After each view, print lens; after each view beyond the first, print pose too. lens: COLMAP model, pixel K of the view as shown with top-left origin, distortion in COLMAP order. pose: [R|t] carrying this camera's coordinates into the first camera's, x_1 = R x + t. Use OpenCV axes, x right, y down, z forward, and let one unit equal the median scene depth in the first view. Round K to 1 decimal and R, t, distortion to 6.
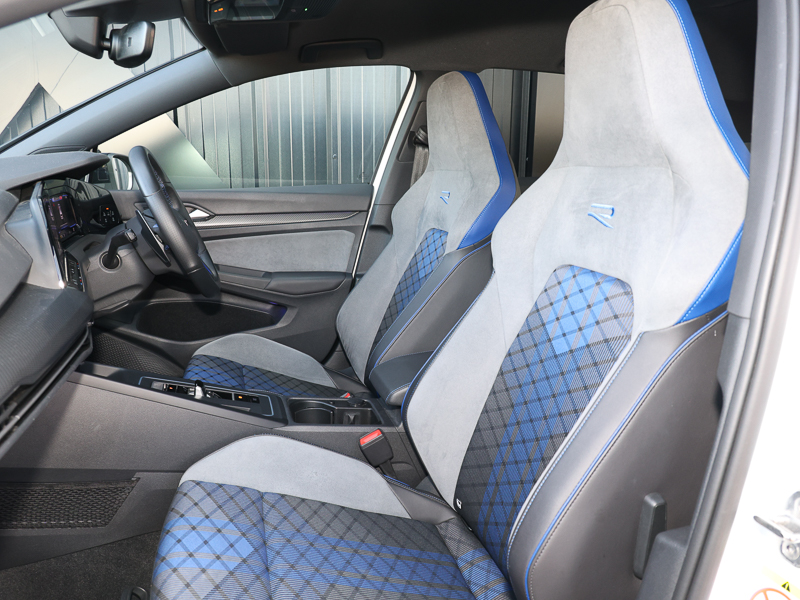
lens RADIAL K [[609.9, 0, 395.4], [0, 609.9, 300.3], [0, 0, 1]] dist [0.007698, -0.005724]
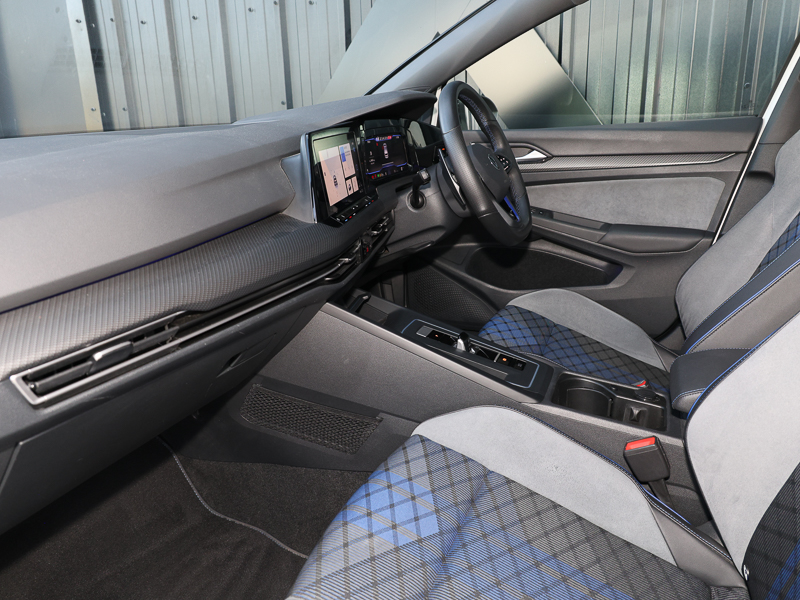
lens RADIAL K [[609.9, 0, 398.9], [0, 609.9, 300.6], [0, 0, 1]] dist [0.007698, -0.005724]
pose [[0.790561, 0.145629, -0.594815, 0.129591], [-0.094626, 0.988697, 0.116297, -0.015046], [0.605028, -0.035654, 0.795405, 0.171480]]
